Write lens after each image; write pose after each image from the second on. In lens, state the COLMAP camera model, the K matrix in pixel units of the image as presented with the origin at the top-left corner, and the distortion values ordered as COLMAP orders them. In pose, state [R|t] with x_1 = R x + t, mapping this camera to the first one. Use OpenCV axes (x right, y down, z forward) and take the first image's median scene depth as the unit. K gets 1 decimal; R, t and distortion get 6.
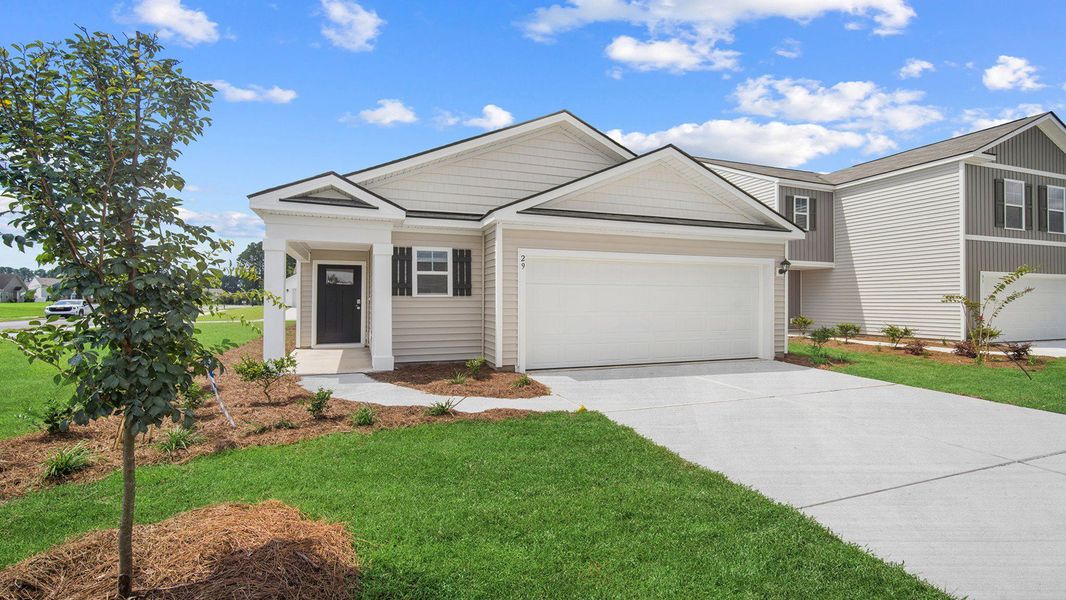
lens RADIAL K [[471.6, 0, 525.9], [0, 471.6, 300.9], [0, 0, 1]] dist [-0.011185, 0.000869]
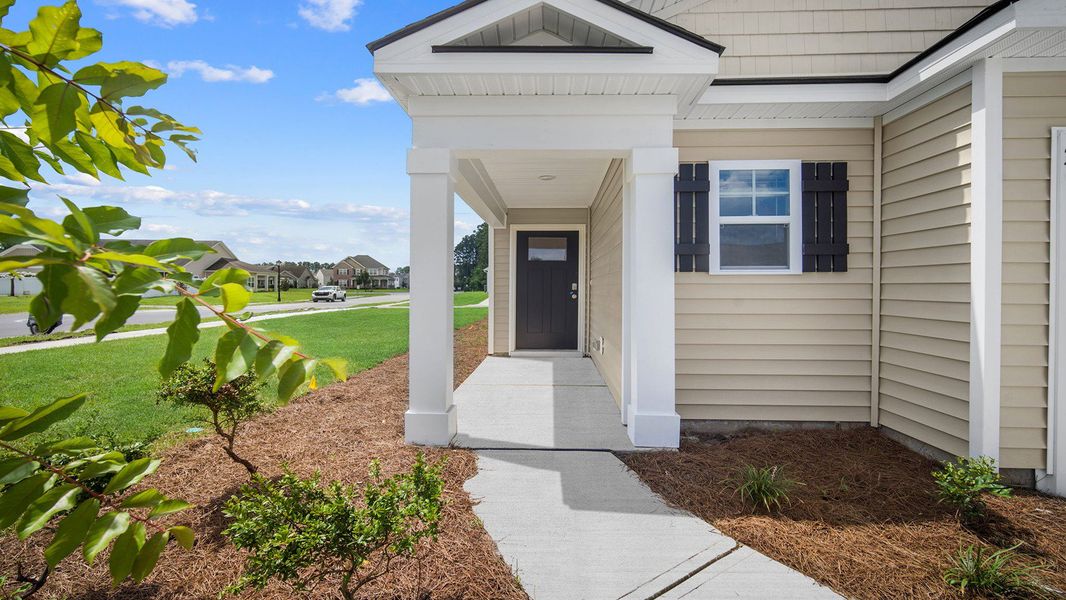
lens RADIAL K [[471.6, 0, 533.6], [0, 471.6, 294.3], [0, 0, 1]] dist [-0.011185, 0.000869]
pose [[0.924832, 0.006015, -0.380329, -0.217653], [-0.000390, 0.999889, 0.014864, 0.003017], [0.380376, -0.013598, 0.924732, 0.511191]]
